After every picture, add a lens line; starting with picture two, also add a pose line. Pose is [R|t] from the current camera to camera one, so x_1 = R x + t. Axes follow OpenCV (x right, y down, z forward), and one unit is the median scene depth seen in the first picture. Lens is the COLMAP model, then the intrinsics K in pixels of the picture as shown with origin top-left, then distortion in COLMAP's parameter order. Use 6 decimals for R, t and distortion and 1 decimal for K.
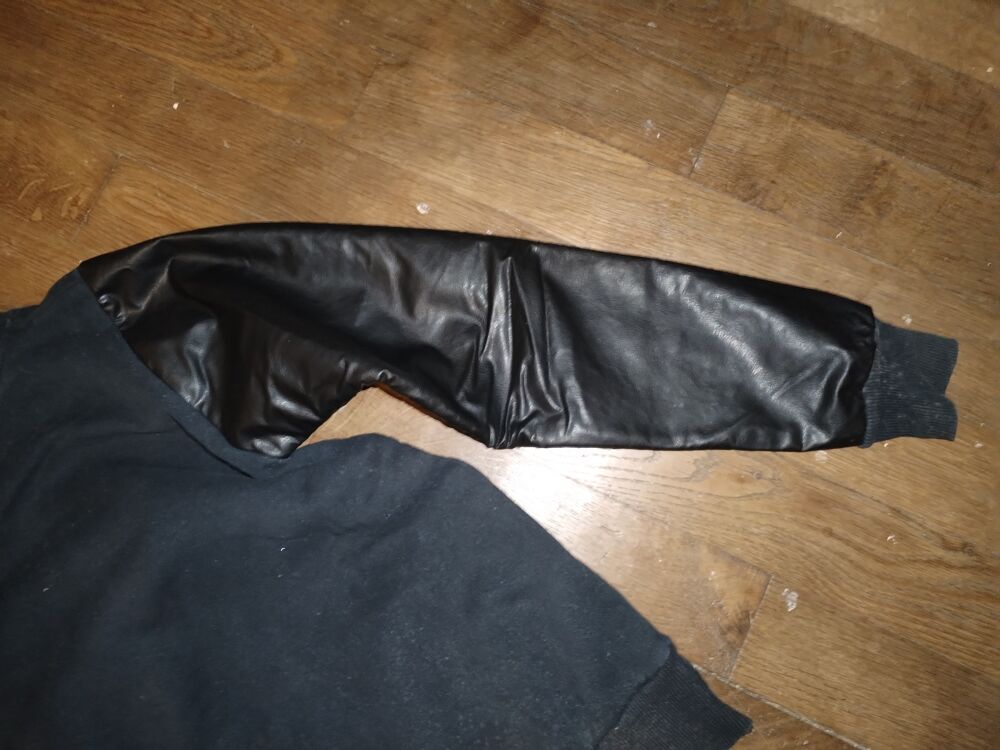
lens RADIAL K [[755.3, 0, 498.7], [0, 755.3, 424.3], [0, 0, 1]] dist [-0.010463, 0.009334]
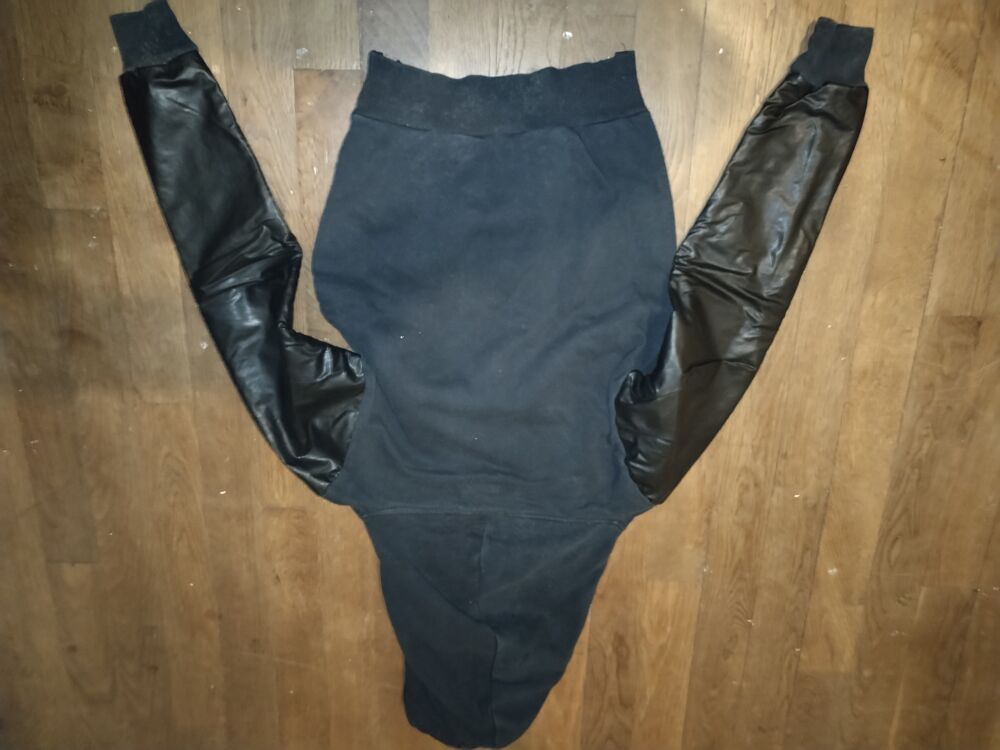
lens RADIAL K [[782.1, 0, 500.0], [0, 782.1, 375.0], [0, 0, 1]] dist [-0.016369, 0.009659]
pose [[-0.405068, -0.880820, -0.245104, 0.002430], [0.911743, -0.409140, -0.036471, 0.382545], [-0.068158, -0.238245, 0.968810, -0.822288]]
